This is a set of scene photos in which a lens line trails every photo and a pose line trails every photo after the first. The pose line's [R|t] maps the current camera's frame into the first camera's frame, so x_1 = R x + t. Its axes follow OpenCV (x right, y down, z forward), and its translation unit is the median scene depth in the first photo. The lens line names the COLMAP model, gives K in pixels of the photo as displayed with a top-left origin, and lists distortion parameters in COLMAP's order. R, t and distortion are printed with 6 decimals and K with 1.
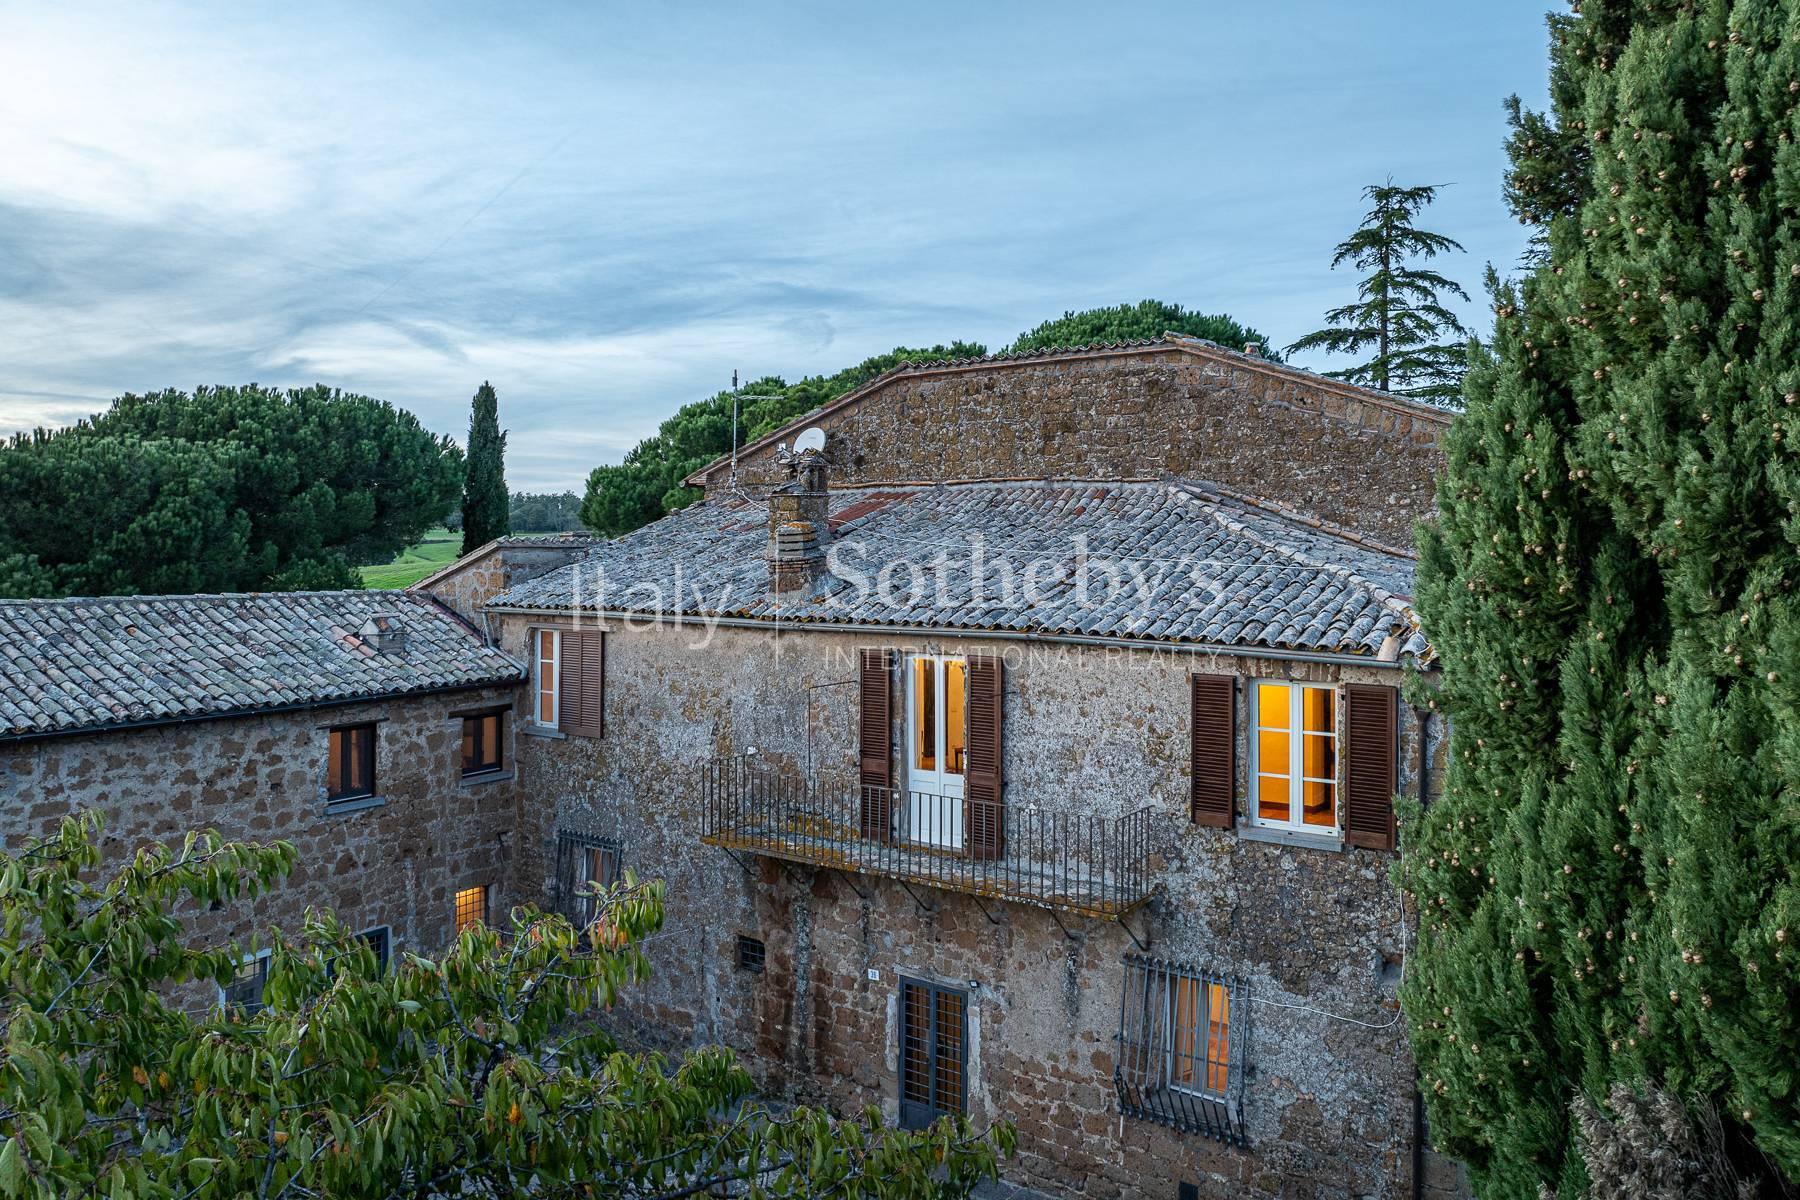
lens RADIAL K [[1271.6, 0, 902.2], [0, 1271.6, 494.9], [0, 0, 1]] dist [-0.043365, -0.002429]
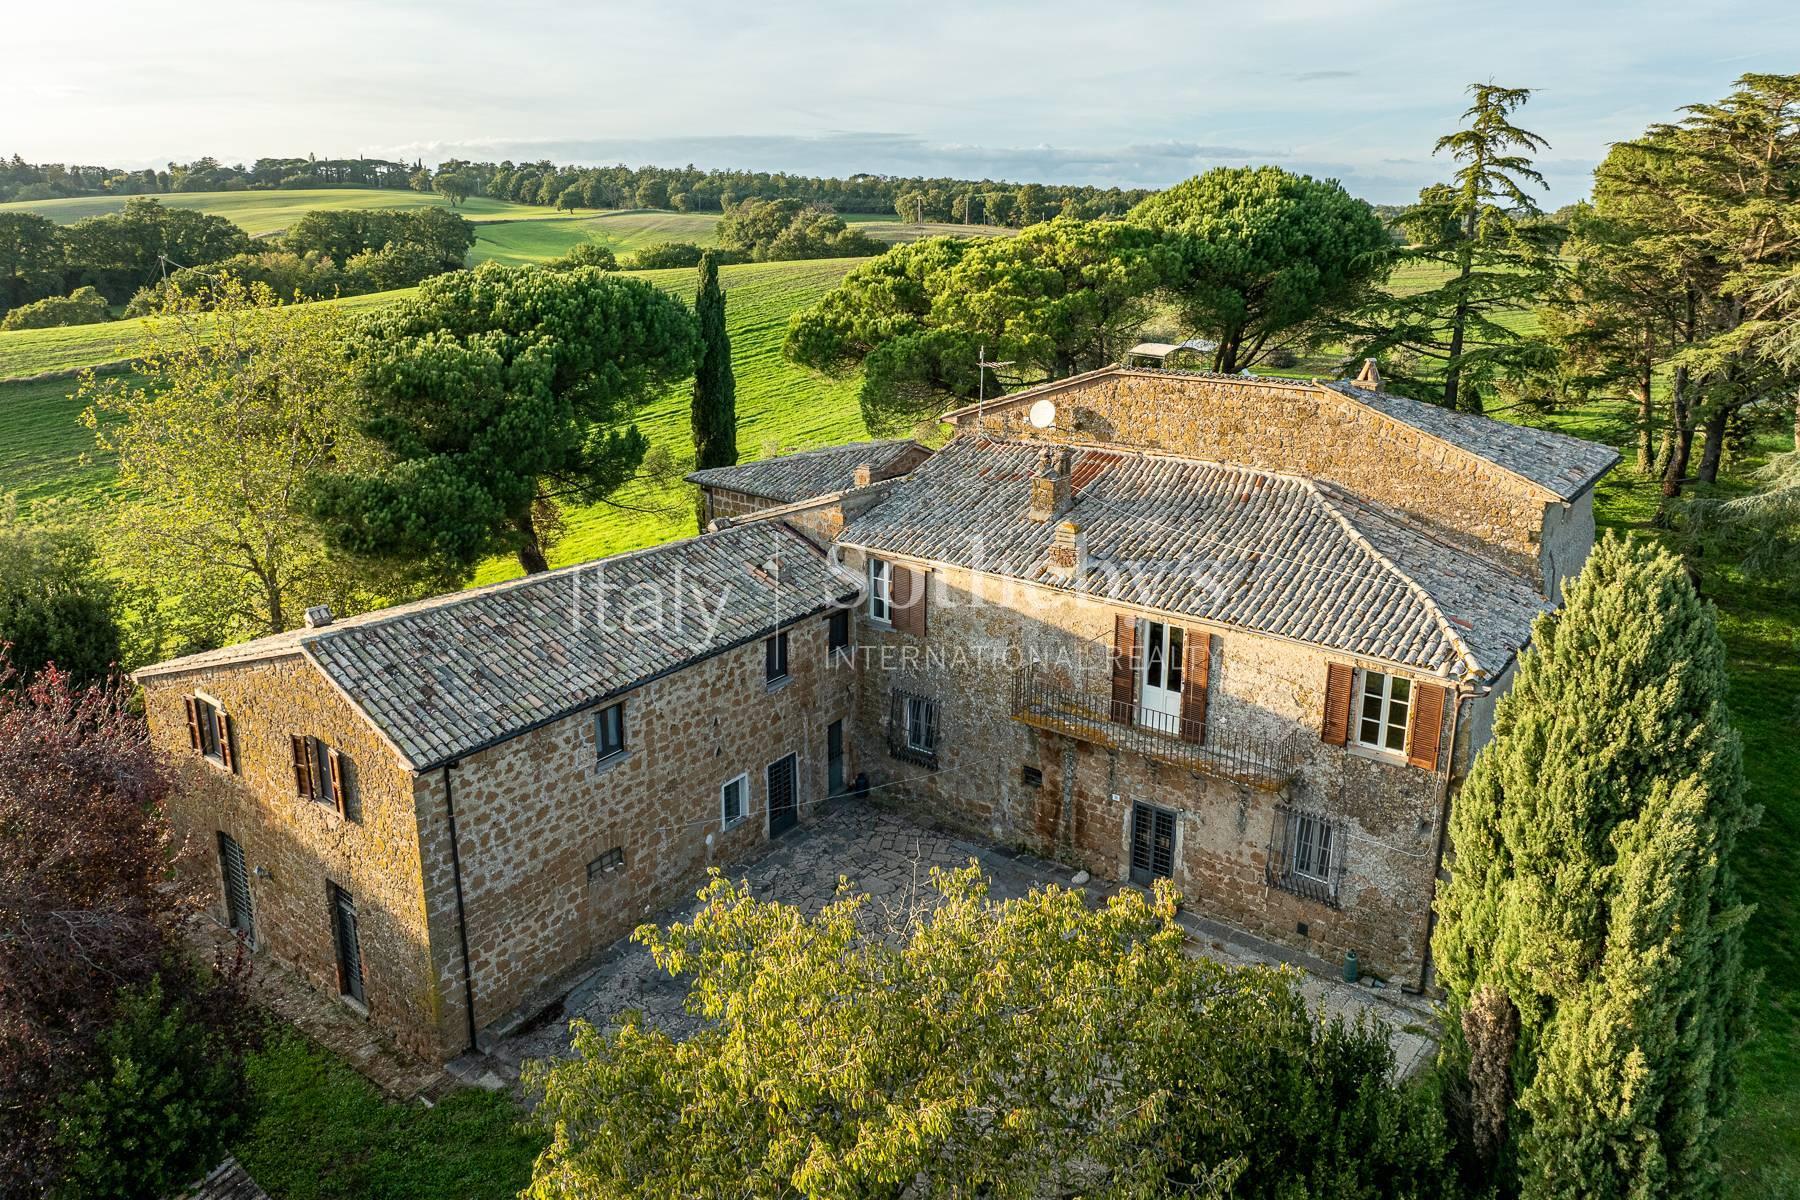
lens RADIAL K [[1271.6, 0, 902.2], [0, 1271.6, 494.9], [0, 0, 1]] dist [-0.043365, -0.002429]
pose [[0.999095, 0.011835, -0.040856, -0.250381], [-0.001051, 0.967087, 0.254444, -0.454133], [0.042523, -0.254170, 0.966224, -0.560644]]
